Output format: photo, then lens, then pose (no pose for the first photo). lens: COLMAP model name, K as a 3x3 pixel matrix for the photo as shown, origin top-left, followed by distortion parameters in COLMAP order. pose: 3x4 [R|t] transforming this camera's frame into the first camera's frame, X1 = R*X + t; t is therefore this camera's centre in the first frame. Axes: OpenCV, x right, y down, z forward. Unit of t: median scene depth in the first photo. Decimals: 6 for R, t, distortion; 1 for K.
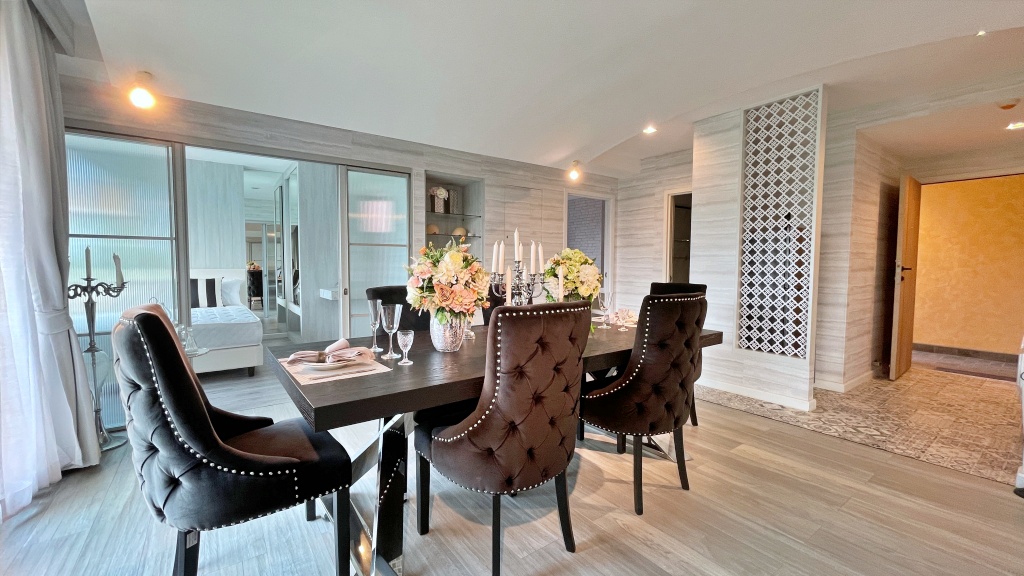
lens RADIAL K [[414.4, 0, 509.1], [0, 414.4, 286.6], [0, 0, 1]] dist [-0.002696, 0.001053]
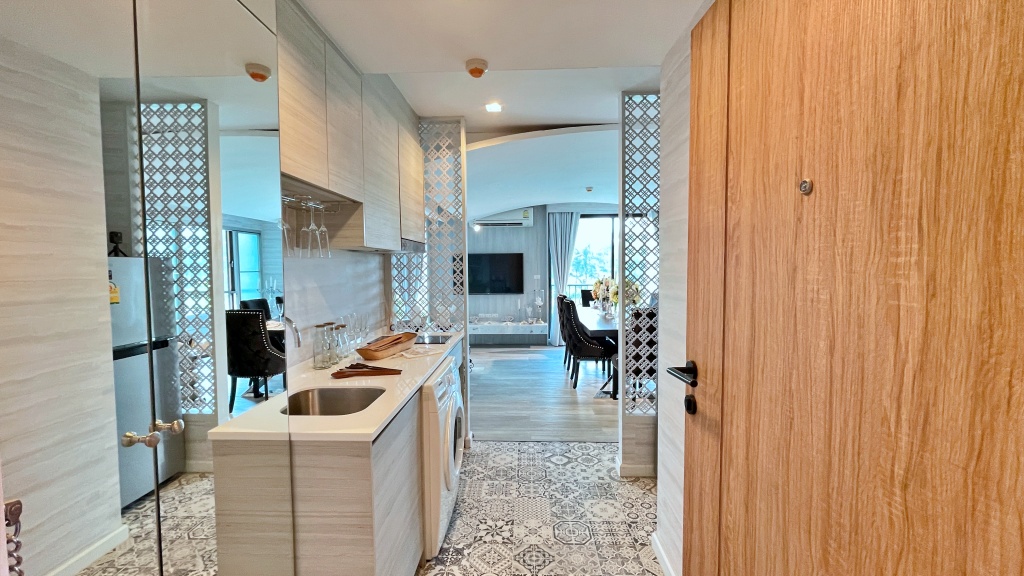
lens RADIAL K [[414.4, 0, 513.8], [0, 414.4, 284.2], [0, 0, 1]] dist [-0.002696, 0.001053]
pose [[-0.607273, 0.035690, -0.793691, 1.672944], [-0.038281, 0.996516, 0.074100, -0.157618], [0.793570, 0.075382, -0.603791, 1.438498]]
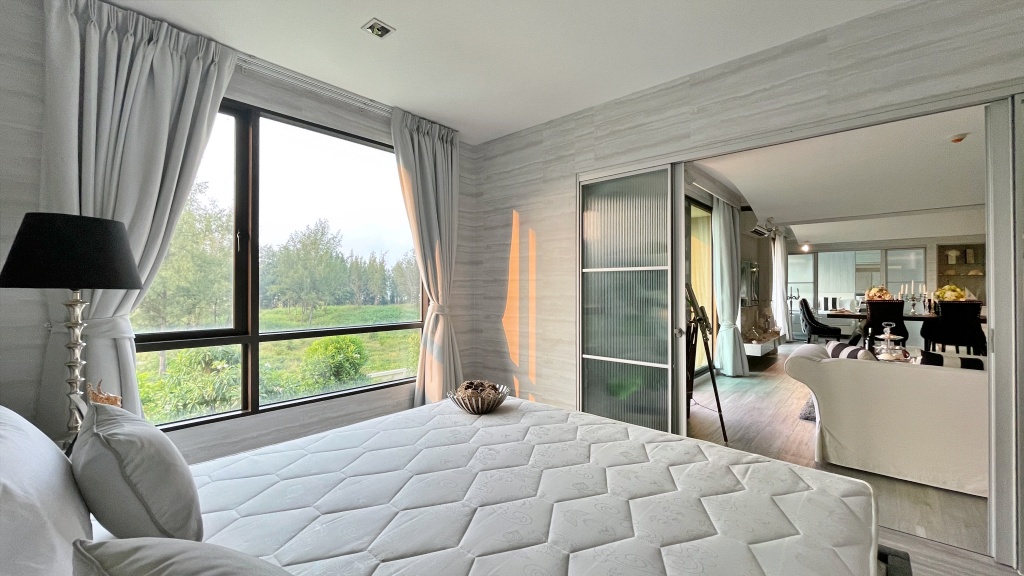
lens RADIAL K [[414.4, 0, 507.3], [0, 414.4, 285.6], [0, 0, 1]] dist [-0.002696, 0.001053]
pose [[0.213890, -0.011190, -0.976794, 1.745822], [-0.051942, 0.998390, -0.022811, 0.095890], [0.975476, 0.055616, 0.212964, -1.923069]]
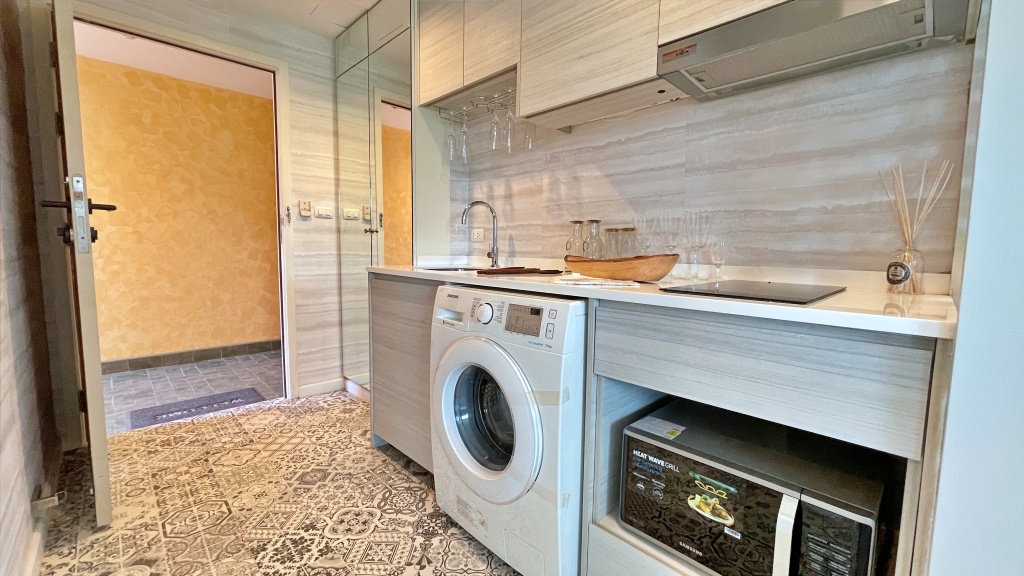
lens RADIAL K [[414.4, 0, 511.0], [0, 414.4, 287.0], [0, 0, 1]] dist [-0.002696, 0.001053]
pose [[-0.143059, -0.100025, 0.984647, 0.750672], [0.039507, 0.993510, 0.106665, 0.000389], [-0.988925, 0.054160, -0.138179, 0.948808]]
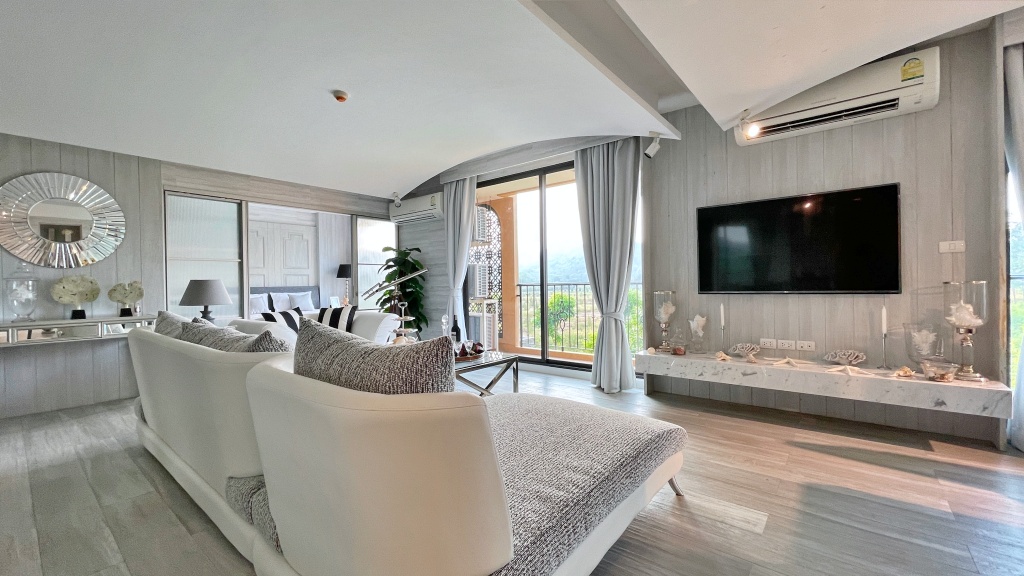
lens RADIAL K [[414.4, 0, 508.4], [0, 414.4, 286.7], [0, 0, 1]] dist [-0.002696, 0.001053]
pose [[-0.965912, 0.014232, -0.258479, 0.763018], [-0.000800, 0.998319, 0.057959, 0.011420], [0.258869, 0.056190, -0.964277, 0.663860]]
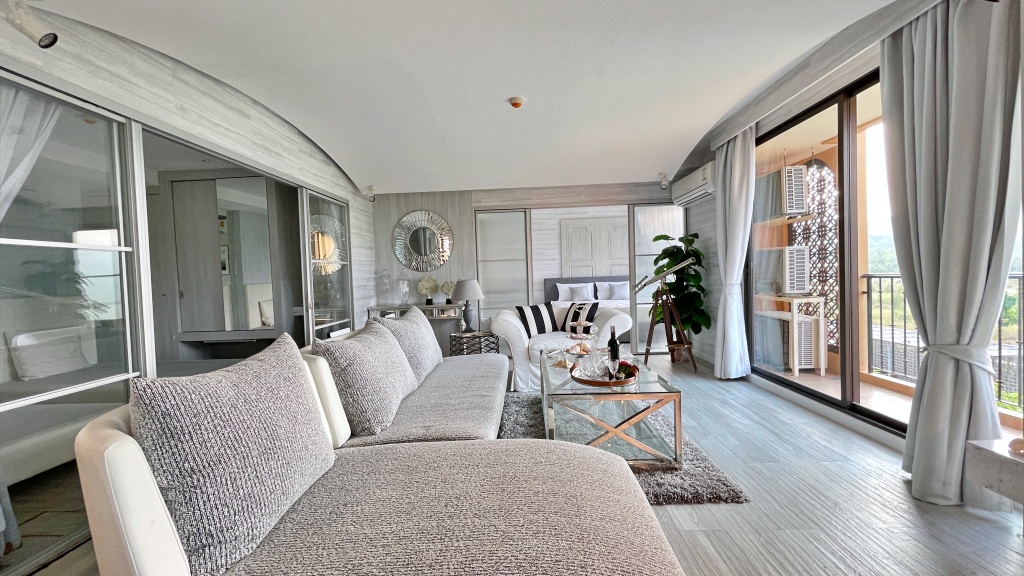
lens RADIAL K [[414.4, 0, 508.8], [0, 414.4, 287.2], [0, 0, 1]] dist [-0.002696, 0.001053]
pose [[-0.790226, 0.006717, 0.612779, 0.260855], [0.065597, 0.995122, 0.073683, -0.014280], [-0.609295, 0.098423, -0.786812, 0.417804]]
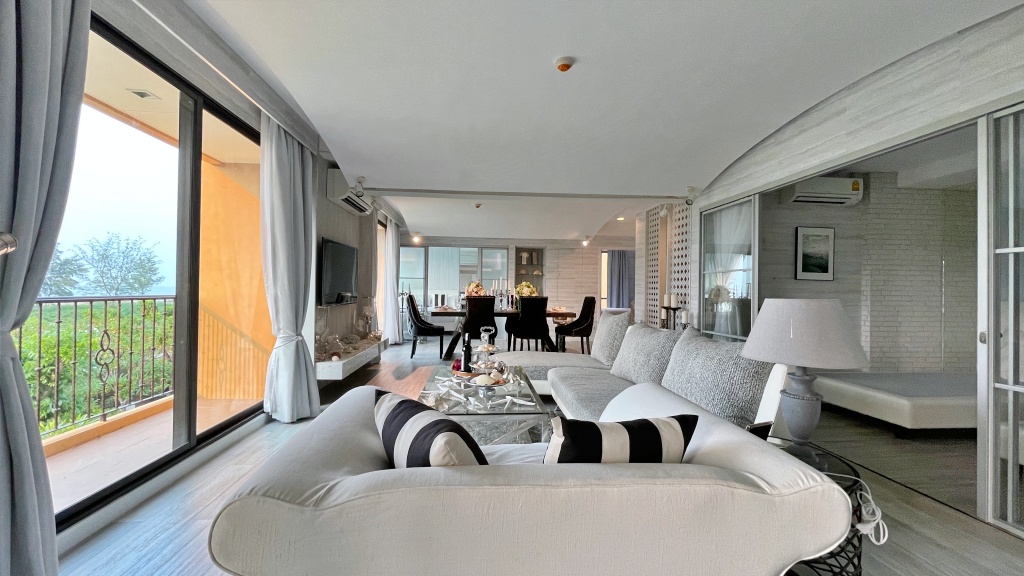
lens RADIAL K [[414.4, 0, 511.2], [0, 414.4, 288.7], [0, 0, 1]] dist [-0.002696, 0.001053]
pose [[0.859487, 0.006853, -0.511112, 1.226368], [-0.038246, 0.997969, -0.050934, 0.082418], [0.509725, 0.063325, 0.858003, -1.207300]]
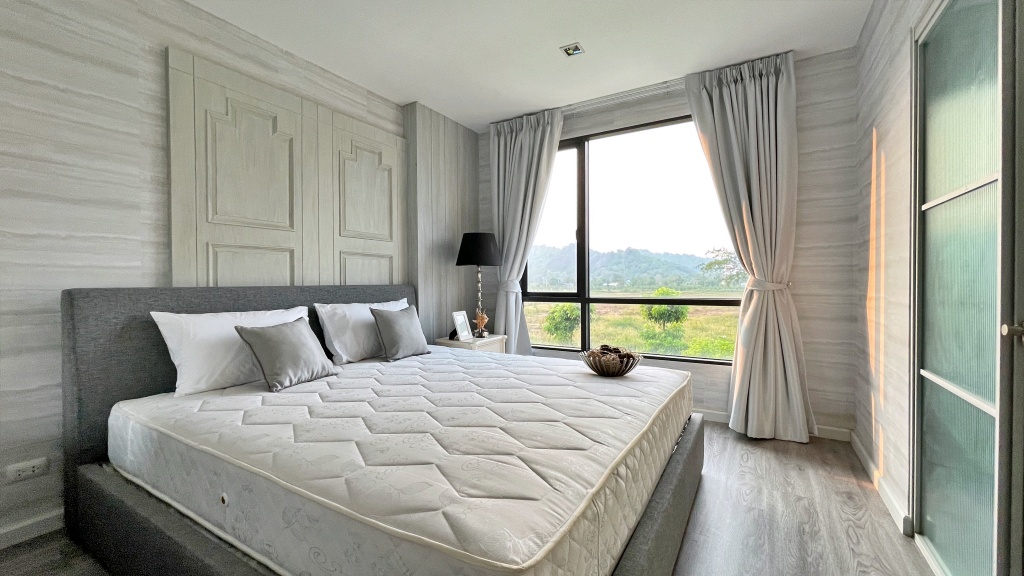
lens RADIAL K [[414.4, 0, 508.2], [0, 414.4, 284.2], [0, 0, 1]] dist [-0.002696, 0.001053]
pose [[-0.919841, 0.004252, -0.392269, 1.485161], [-0.018356, 0.998380, 0.053865, 0.104667], [0.391863, 0.056747, -0.918272, -1.231071]]
